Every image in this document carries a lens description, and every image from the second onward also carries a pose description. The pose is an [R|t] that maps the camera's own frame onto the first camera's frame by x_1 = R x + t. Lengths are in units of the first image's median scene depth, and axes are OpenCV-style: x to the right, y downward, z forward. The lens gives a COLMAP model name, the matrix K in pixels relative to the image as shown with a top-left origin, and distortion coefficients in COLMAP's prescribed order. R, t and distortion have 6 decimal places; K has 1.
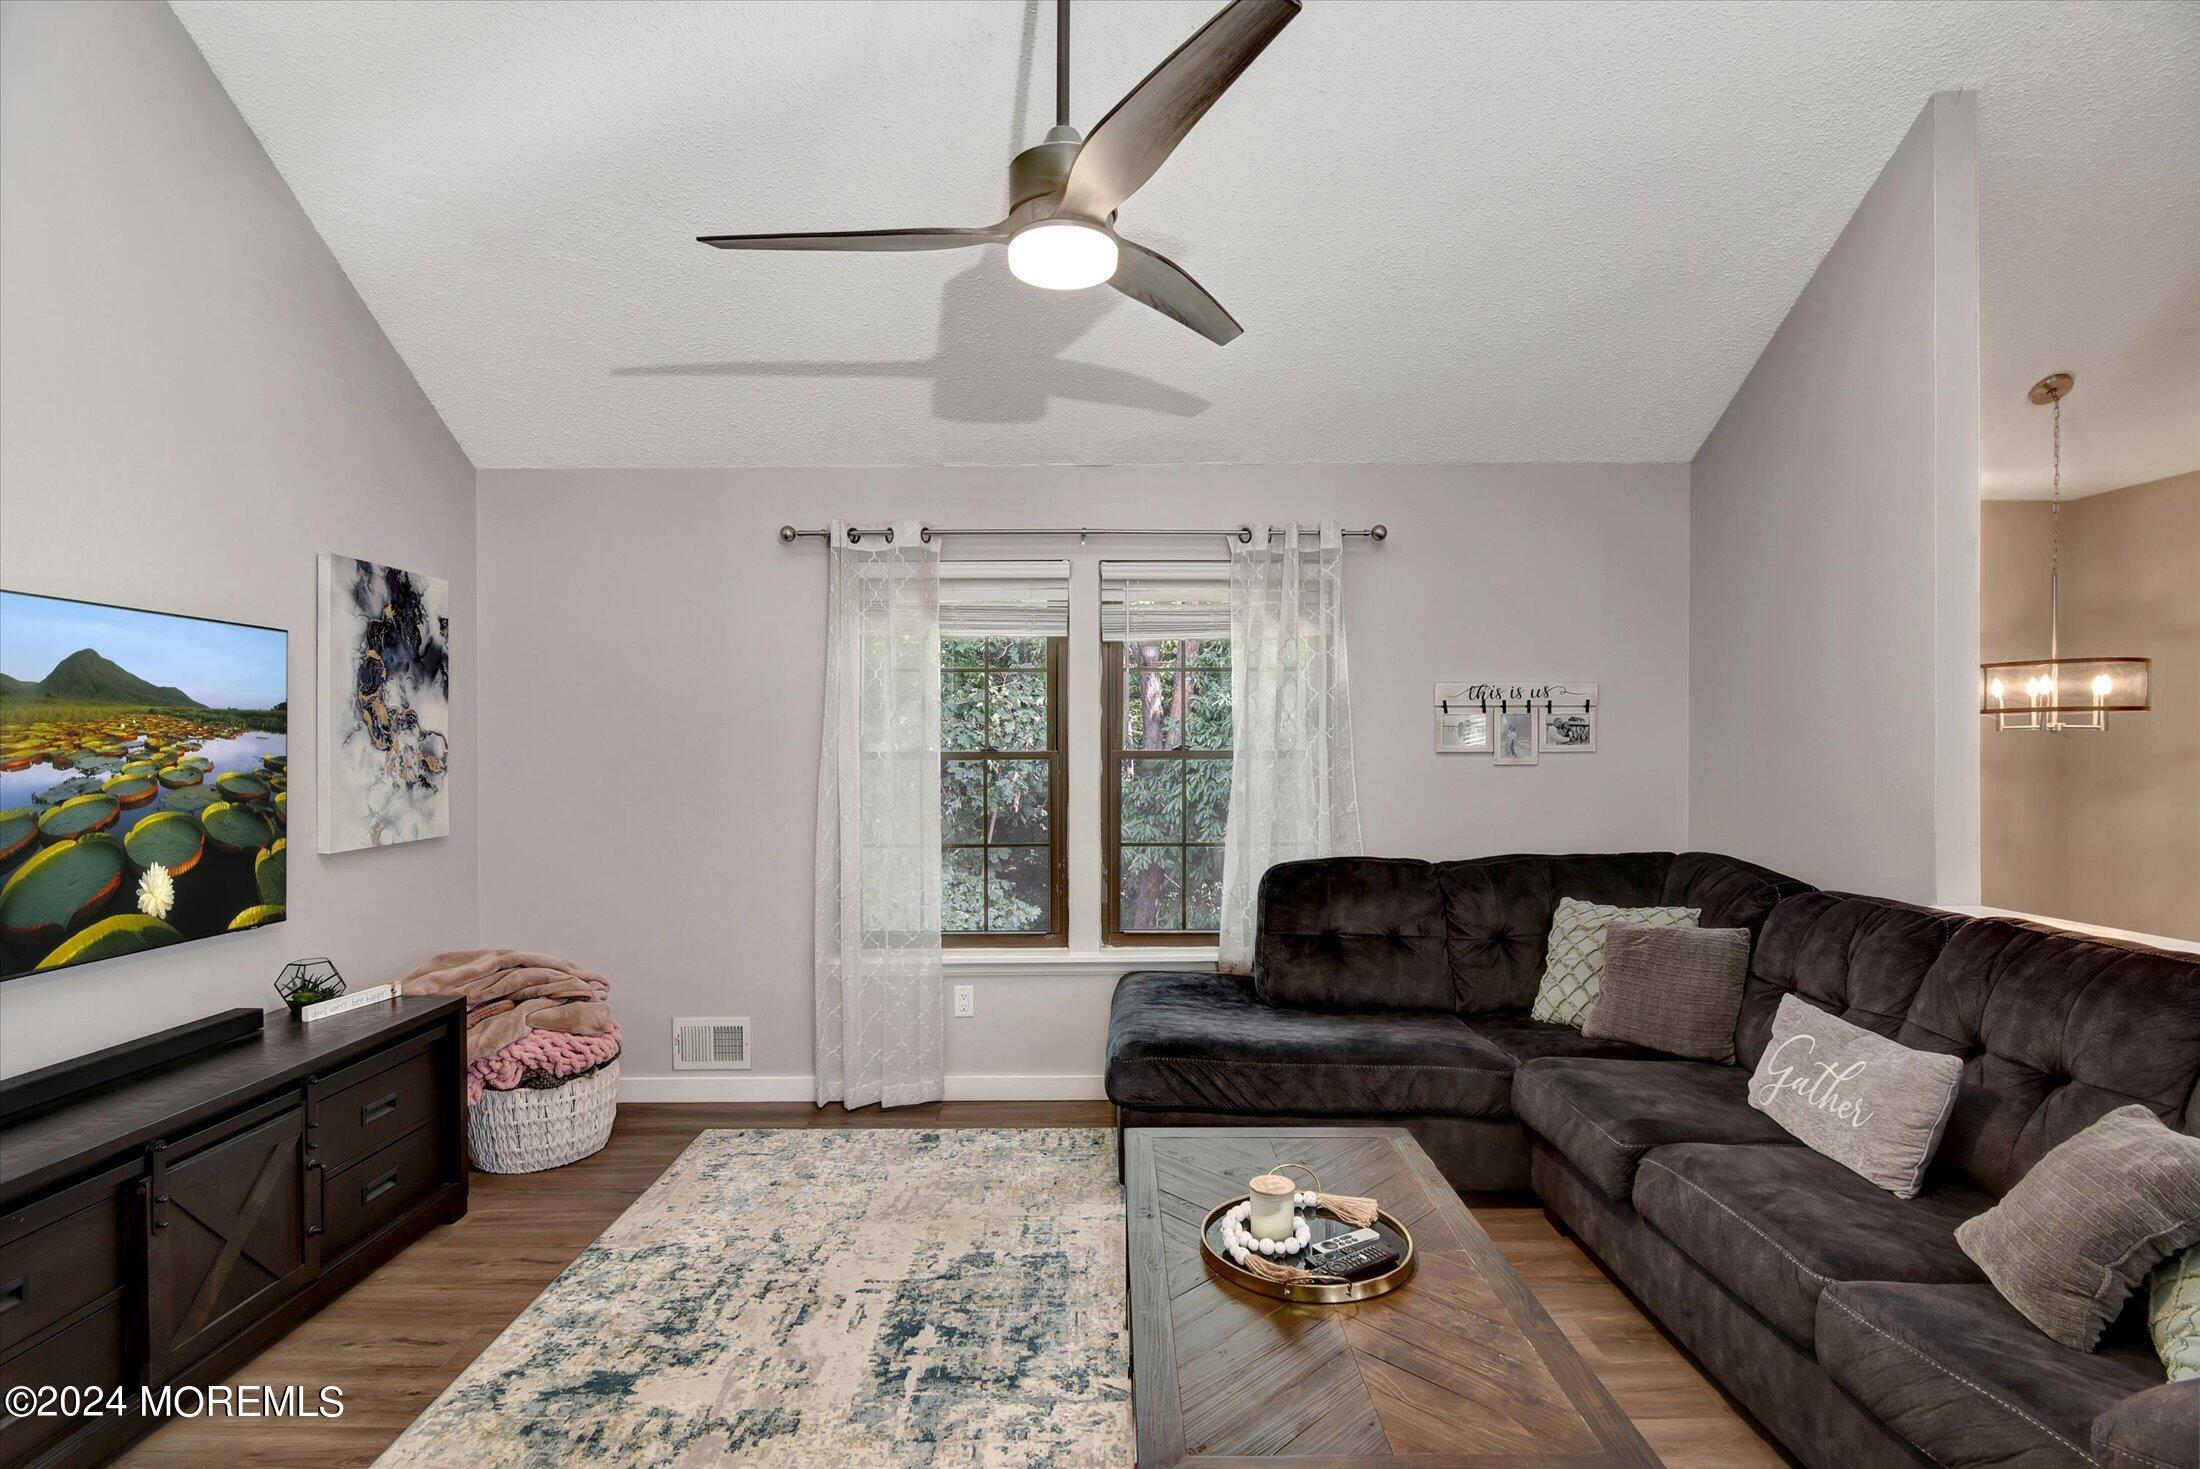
lens RADIAL K [[1081.5, 0, 1105.2], [0, 1081.5, 732.5], [0, 0, 1]] dist [-0.019628, 0.001727]
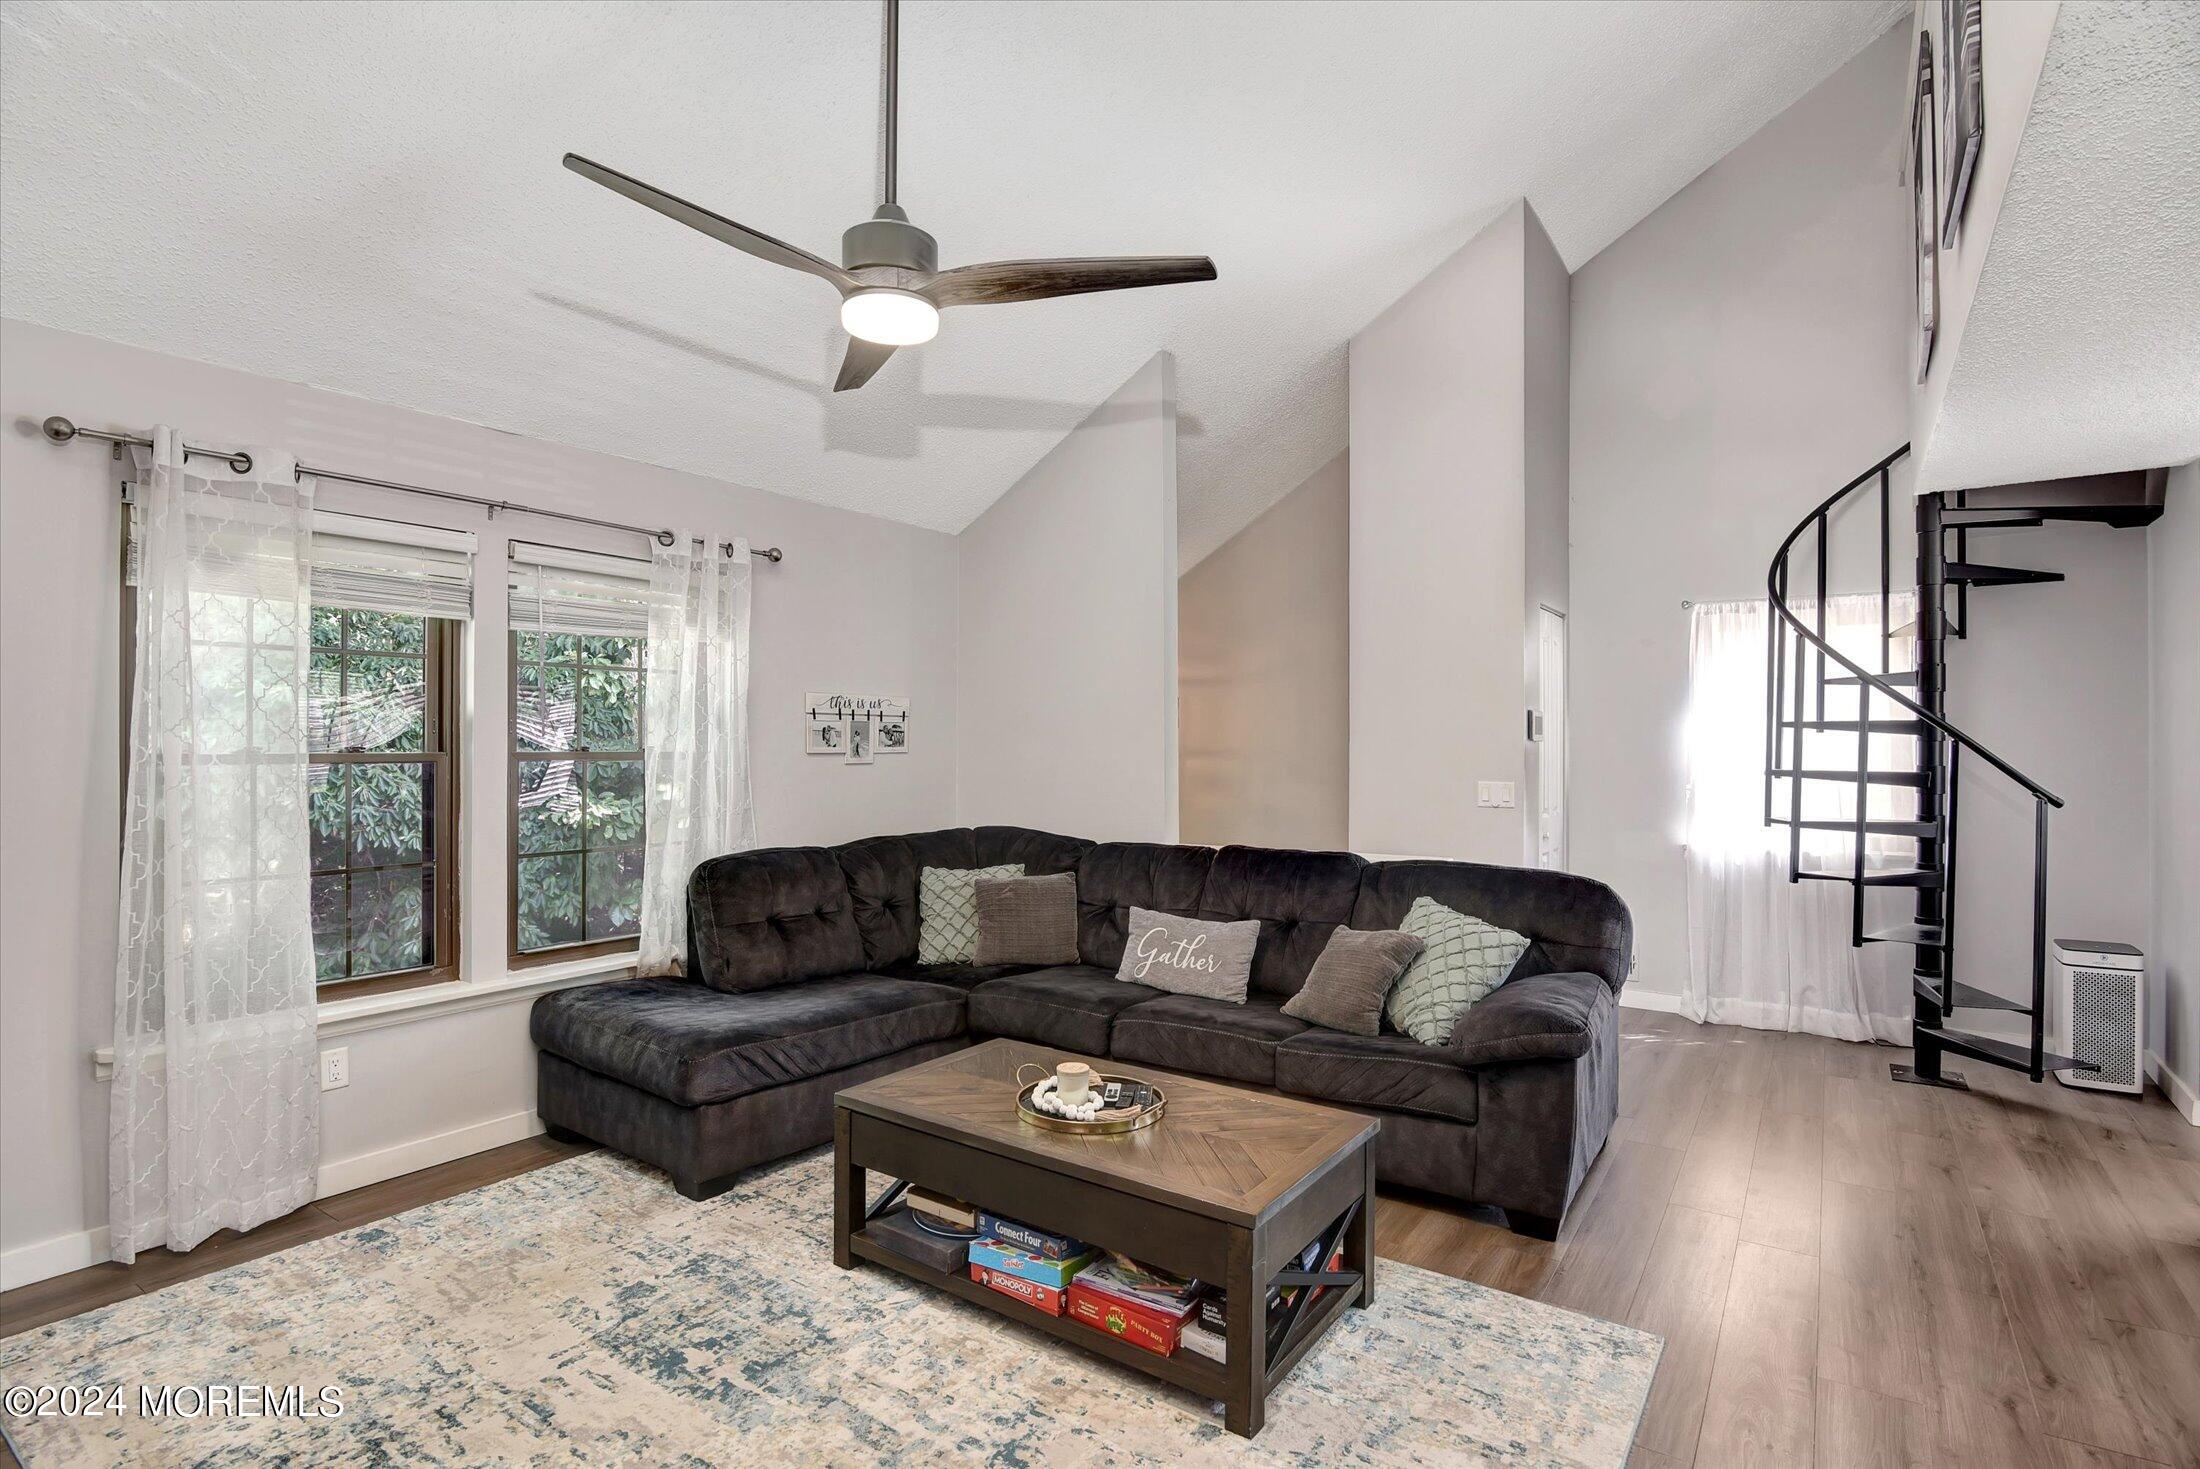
lens RADIAL K [[1081.5, 0, 1102.1], [0, 1081.5, 733.8], [0, 0, 1]] dist [-0.019628, 0.001727]
pose [[0.568358, 0.012572, 0.822685, -0.514565], [-0.012953, 0.999896, -0.006331, 0.000928], [-0.822679, -0.007057, 0.568462, 0.102752]]
